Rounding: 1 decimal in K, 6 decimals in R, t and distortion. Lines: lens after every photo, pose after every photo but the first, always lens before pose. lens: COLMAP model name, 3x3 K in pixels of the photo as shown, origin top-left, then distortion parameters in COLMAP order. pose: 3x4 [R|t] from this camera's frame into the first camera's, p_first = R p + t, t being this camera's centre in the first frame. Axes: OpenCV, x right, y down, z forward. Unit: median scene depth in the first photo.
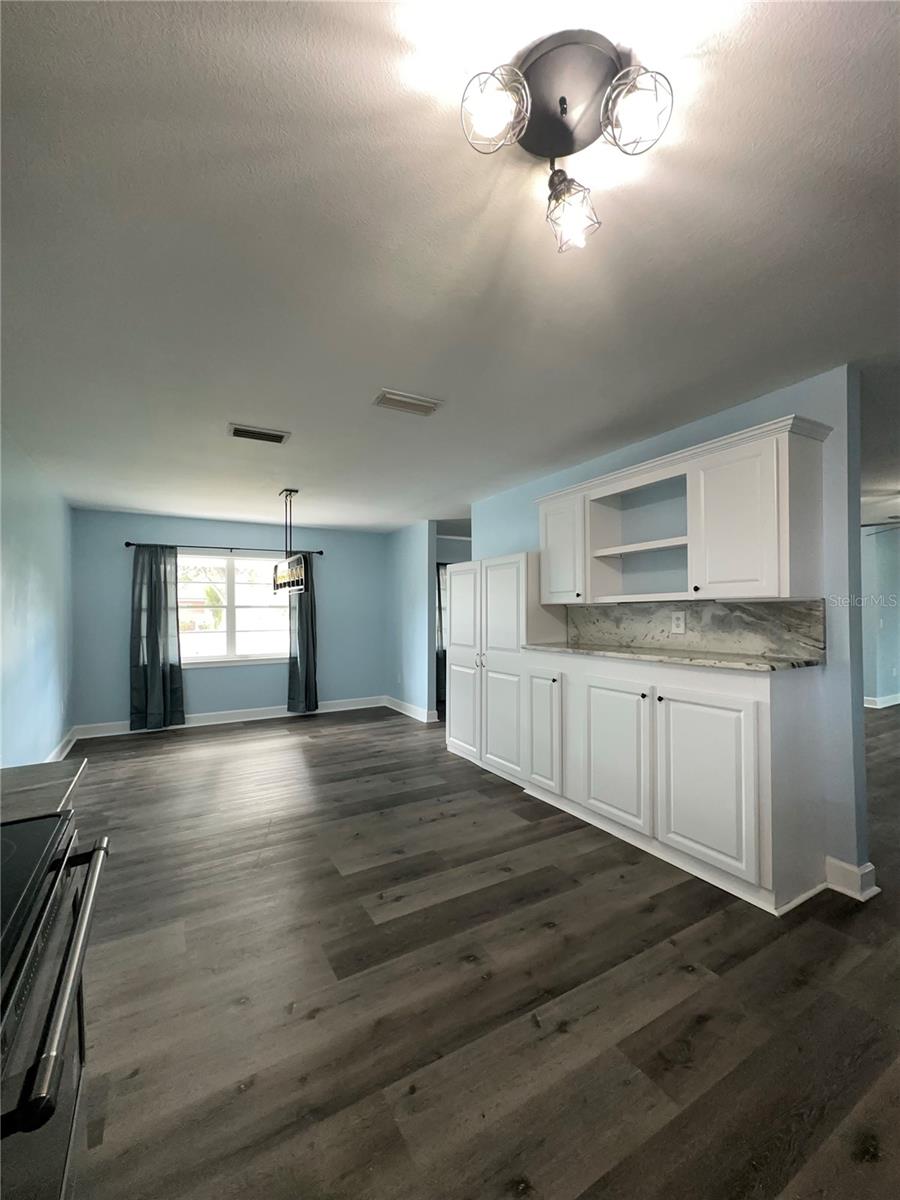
lens RADIAL K [[490.0, 0, 450.0], [0, 490.0, 600.0], [0, 0, 1]] dist [-0.001717, -0.000323]
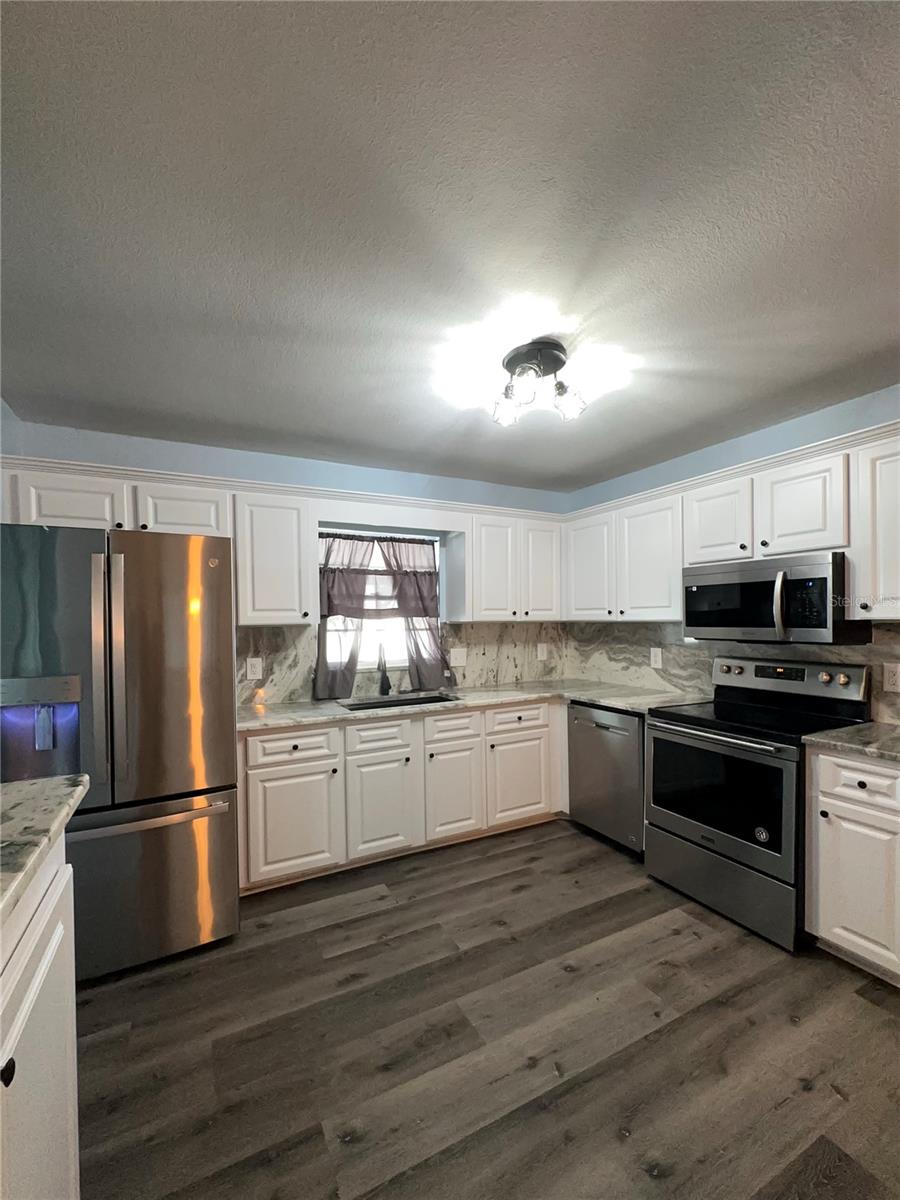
lens RADIAL K [[504.3, 0, 451.2], [0, 504.3, 626.0], [0, 0, 1]] dist [-0.002181, -0.000052]
pose [[-0.998694, 0.020082, 0.046986, 0.305182], [0.019536, 0.999736, -0.012060, -0.008312], [-0.047216, -0.011126, -0.998823, 1.892562]]
